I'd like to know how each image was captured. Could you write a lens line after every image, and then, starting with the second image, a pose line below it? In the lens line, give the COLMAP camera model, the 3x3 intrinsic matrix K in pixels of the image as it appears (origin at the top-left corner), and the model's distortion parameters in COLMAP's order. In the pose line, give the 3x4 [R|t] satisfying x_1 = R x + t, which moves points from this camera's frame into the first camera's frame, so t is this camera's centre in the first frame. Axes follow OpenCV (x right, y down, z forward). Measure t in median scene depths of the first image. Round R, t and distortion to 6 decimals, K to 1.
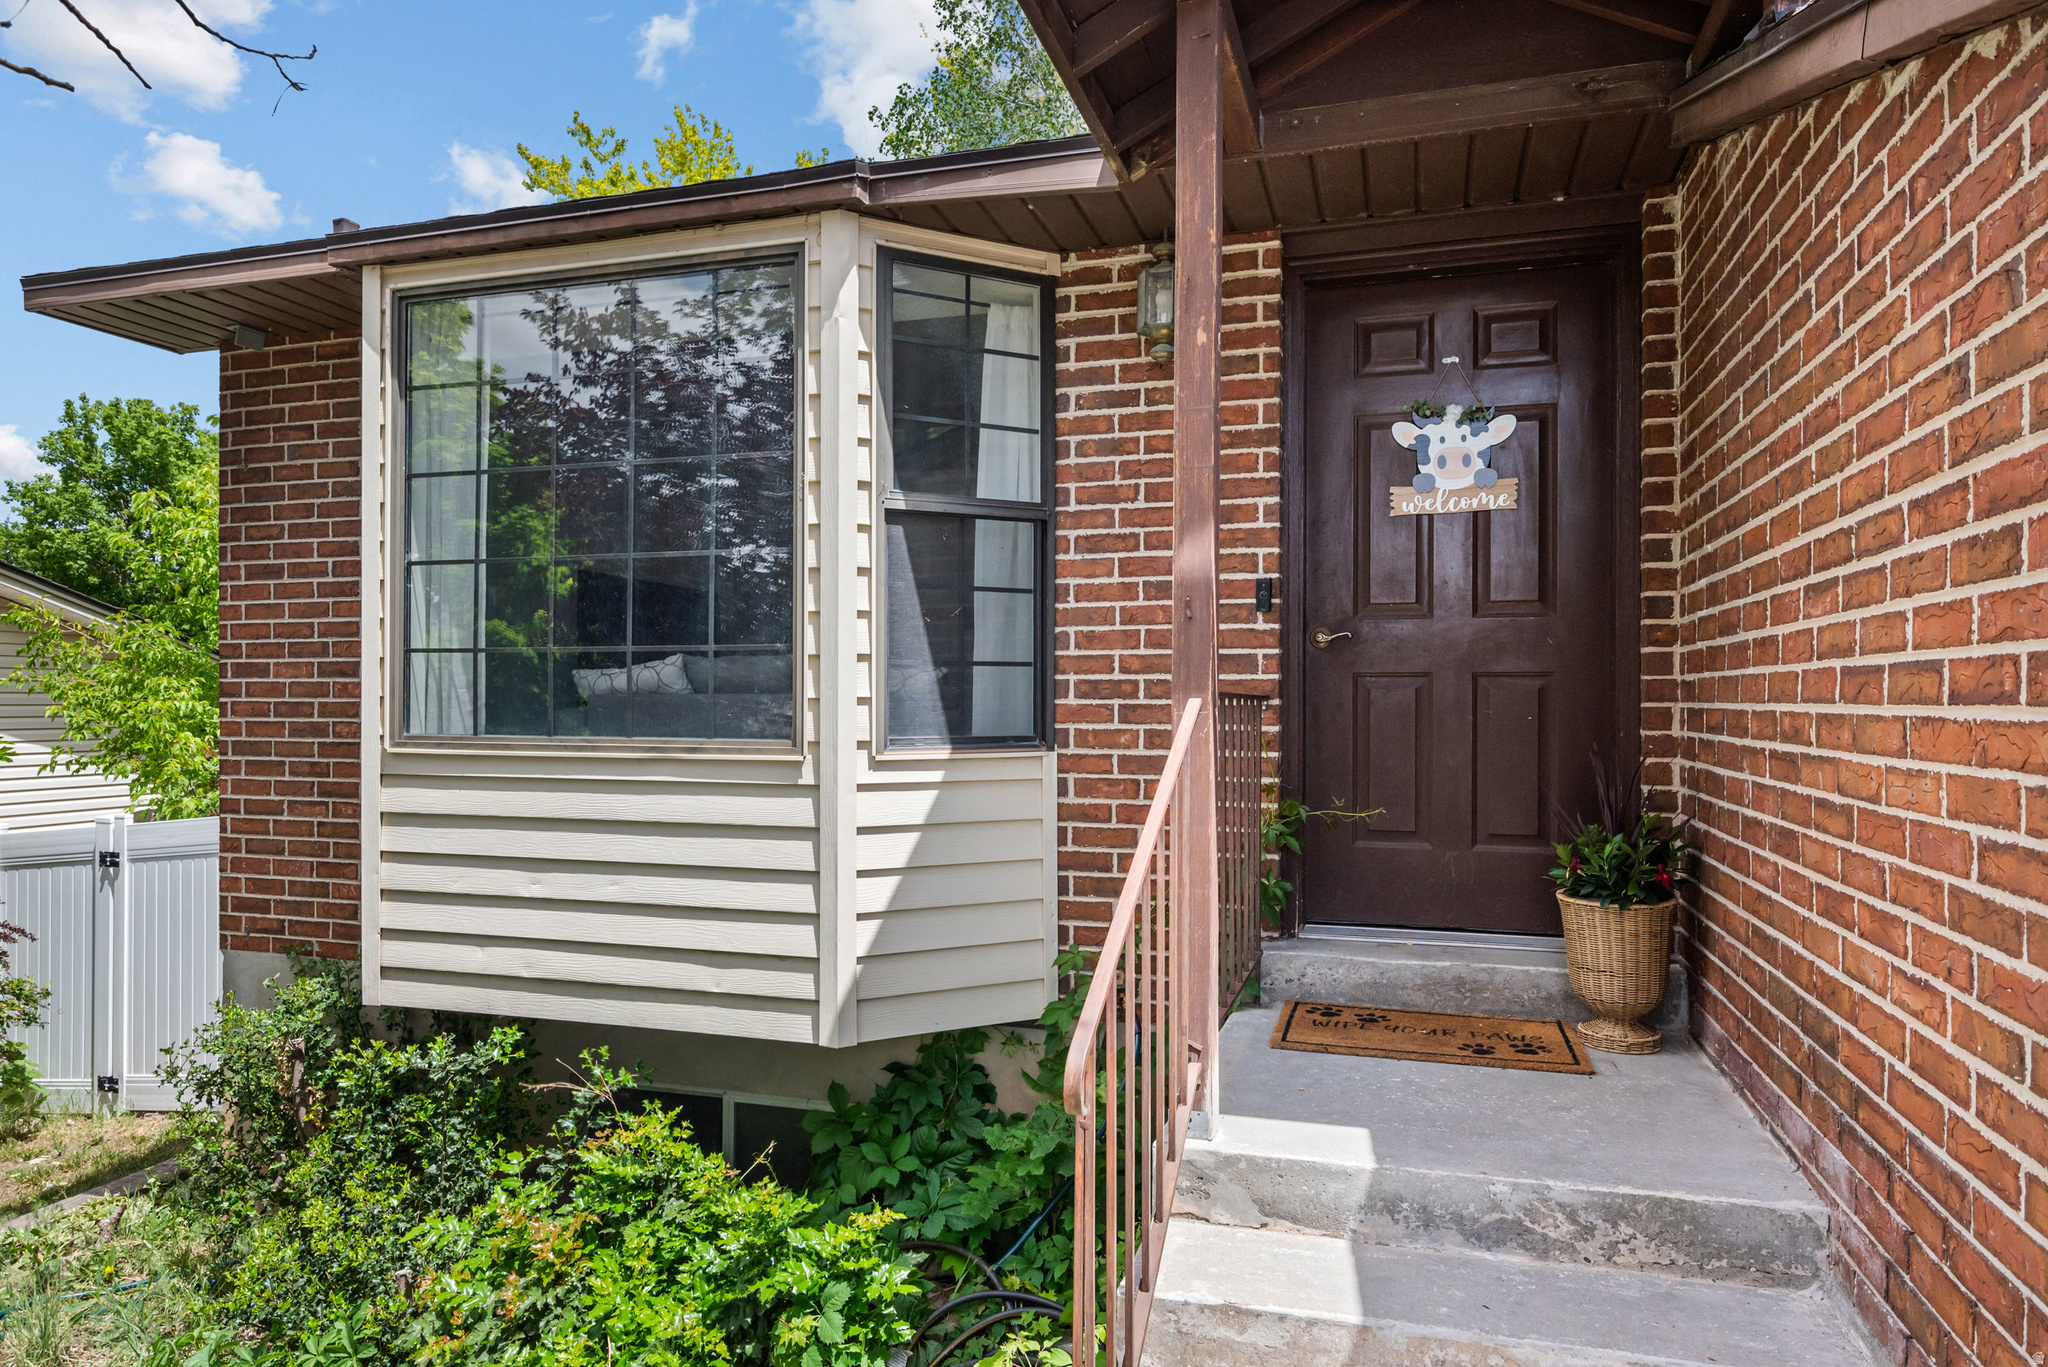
lens RADIAL K [[1239.6, 0, 1030.5], [0, 1239.6, 686.2], [0, 0, 1]] dist [-0.006214, 0.000029]
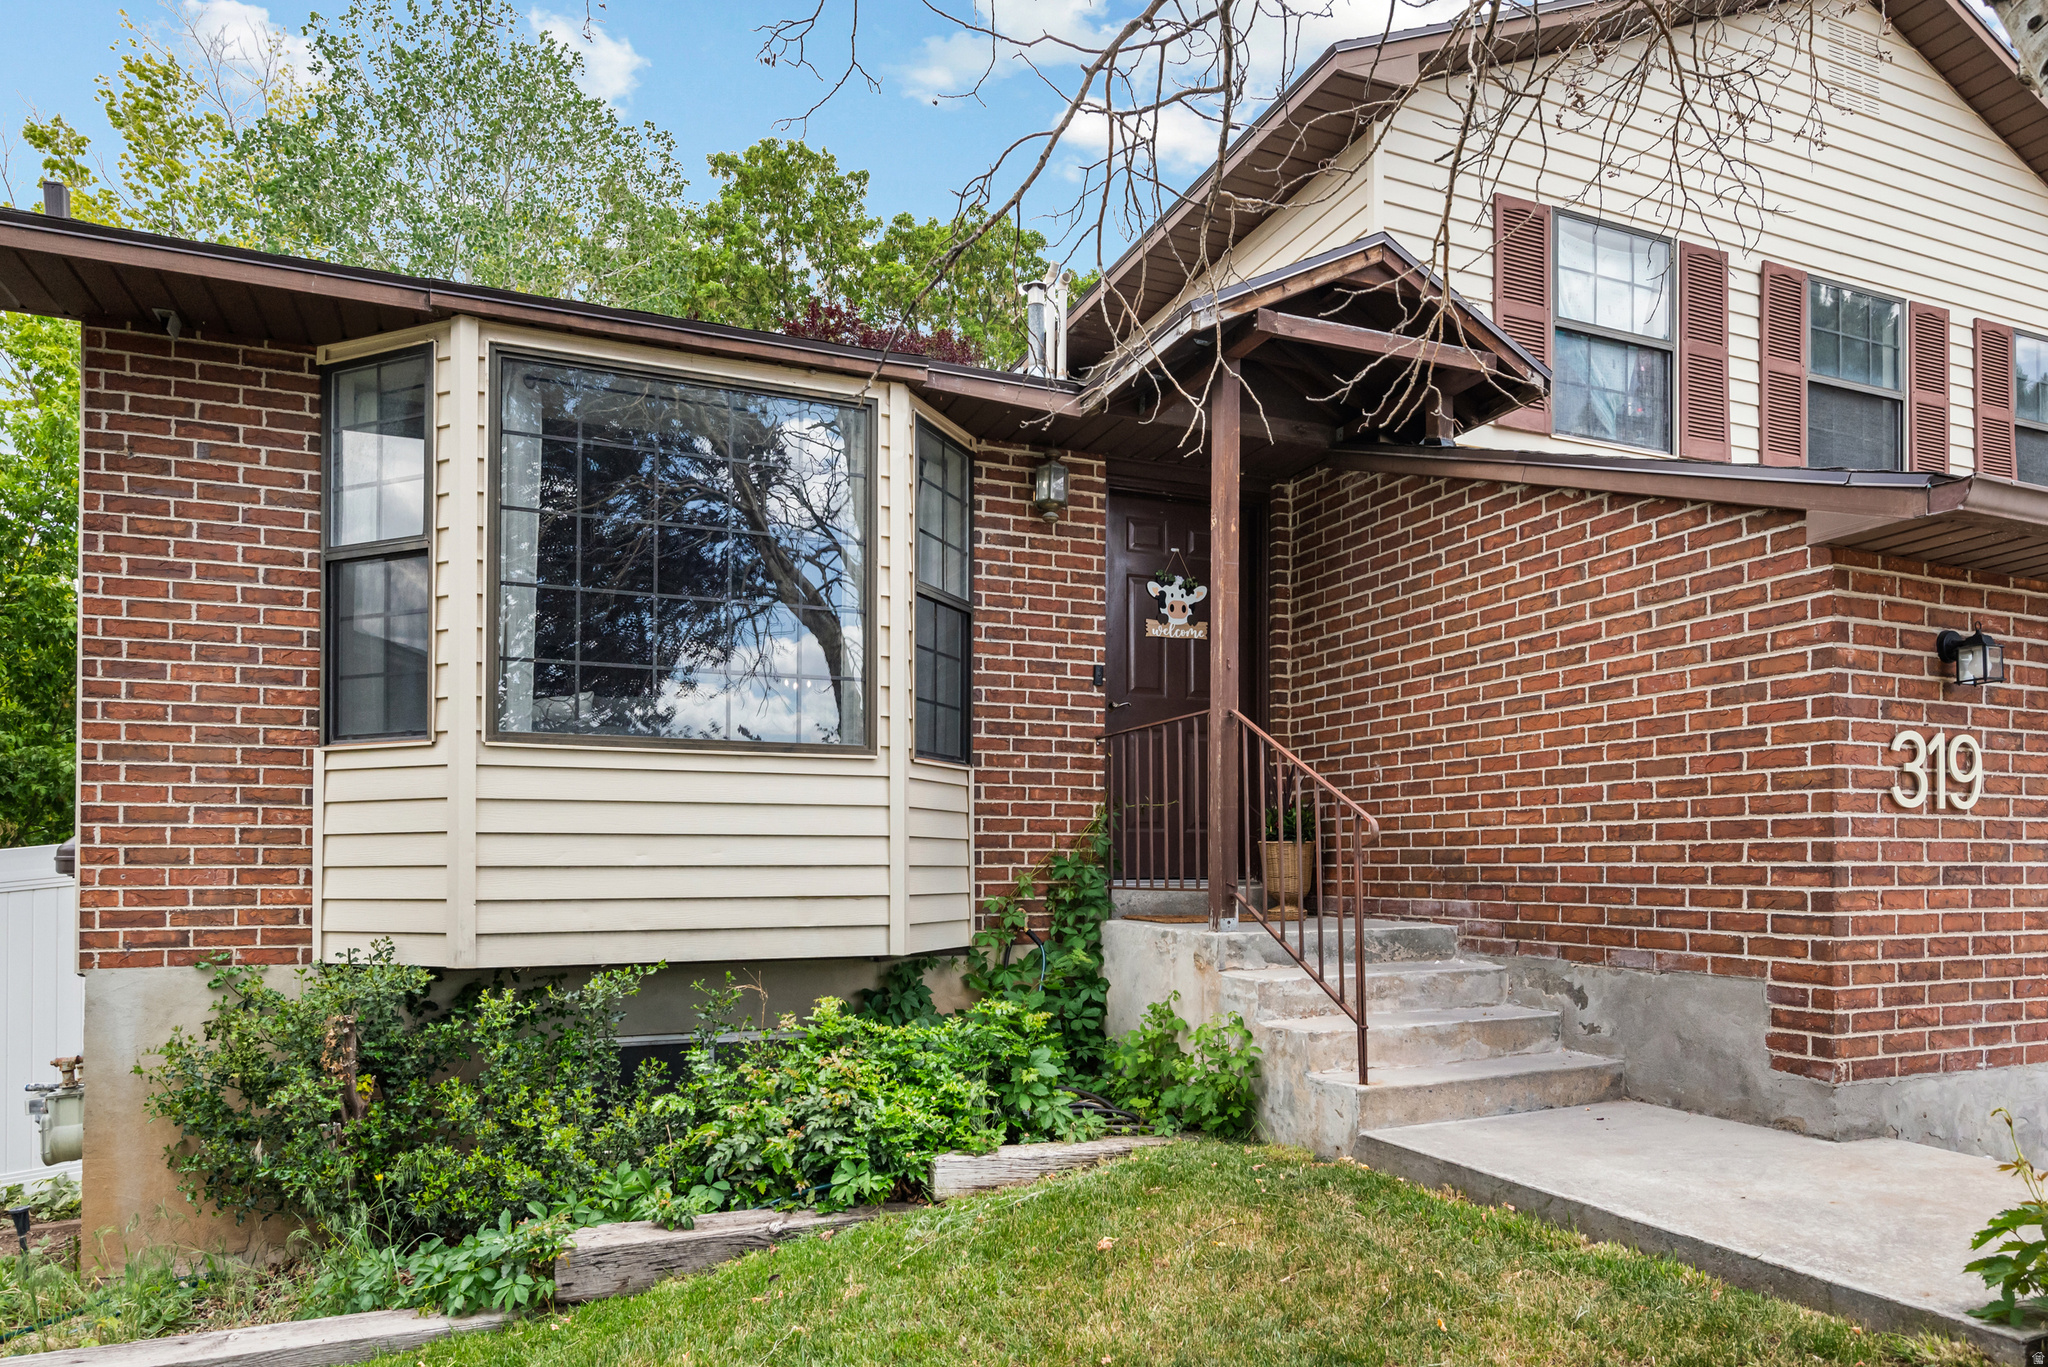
lens RADIAL K [[1239.6, 0, 1071.2], [0, 1239.6, 824.6], [0, 0, 1]] dist [-0.006214, 0.000029]
pose [[0.767283, 0.014717, 0.641140, -0.855361], [-0.005129, 0.999846, -0.016813, 0.146281], [-0.641288, 0.009612, 0.767240, -0.225166]]
